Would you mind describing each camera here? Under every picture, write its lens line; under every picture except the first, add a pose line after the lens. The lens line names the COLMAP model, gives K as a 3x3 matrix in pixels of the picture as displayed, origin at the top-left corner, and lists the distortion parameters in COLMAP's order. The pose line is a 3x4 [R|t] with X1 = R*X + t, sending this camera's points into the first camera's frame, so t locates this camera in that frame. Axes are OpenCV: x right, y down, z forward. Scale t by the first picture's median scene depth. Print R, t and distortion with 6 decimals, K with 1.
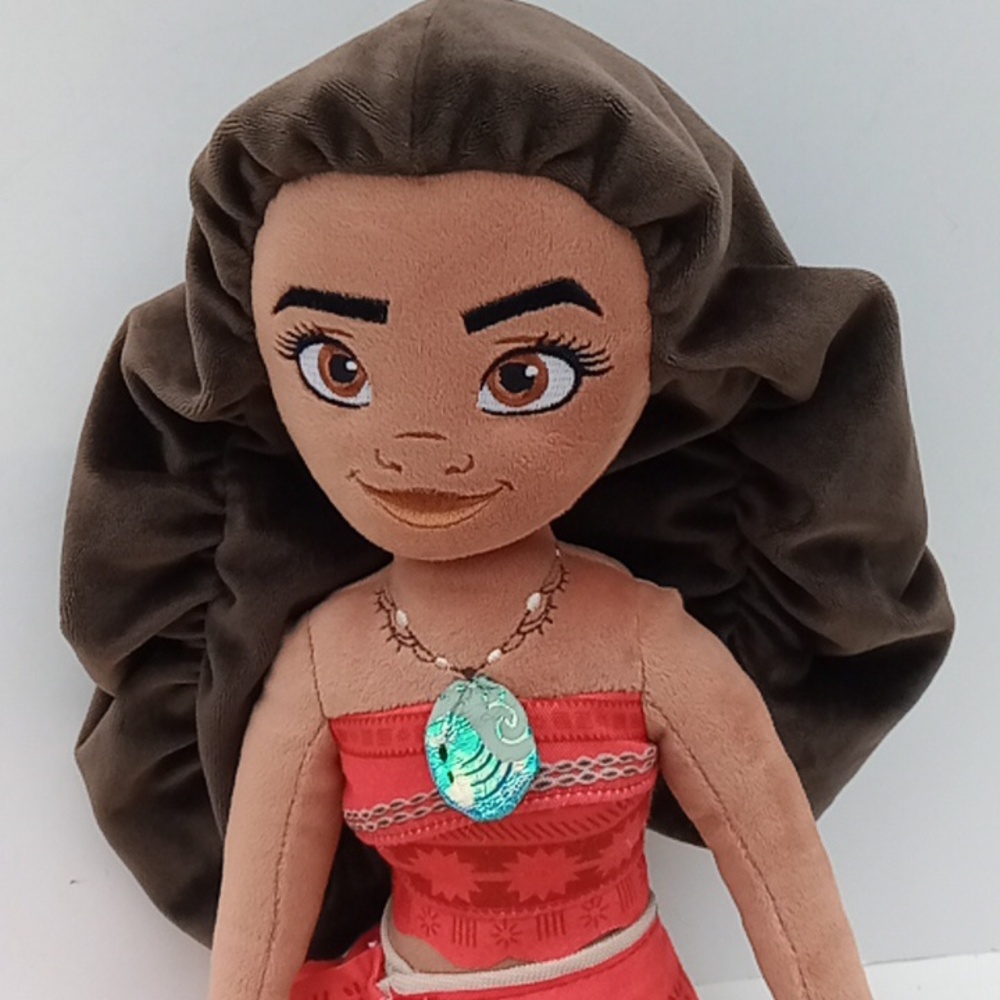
lens RADIAL K [[1530.3, 0, 489.7], [0, 1530.3, 517.7], [0, 0, 1]] dist [0.050284, 0.048429]
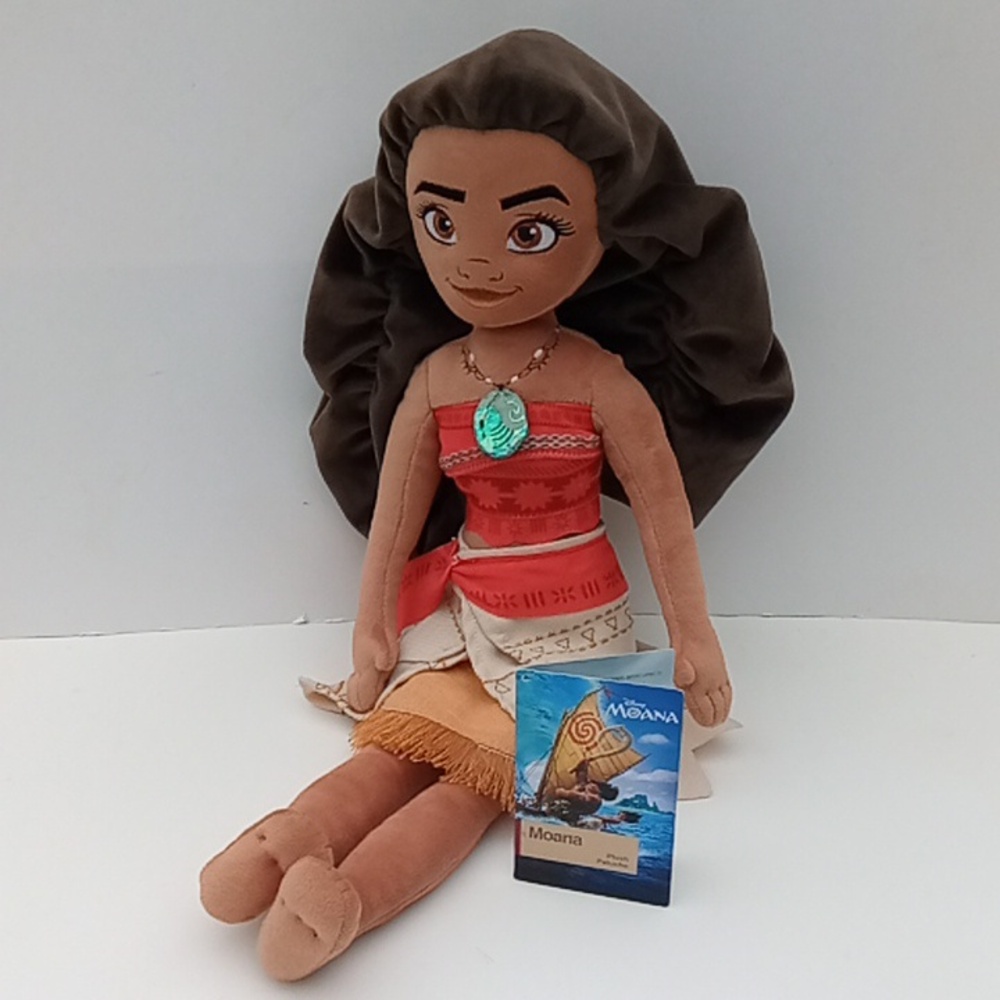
lens RADIAL K [[1530.3, 0, 489.7], [0, 1530.3, 517.7], [0, 0, 1]] dist [0.050284, 0.048429]
pose [[0.981398, 0.091981, -0.168517, 0.312468], [-0.077071, 0.992680, 0.092987, 0.085625], [0.175837, -0.078270, 0.981303, -0.915298]]
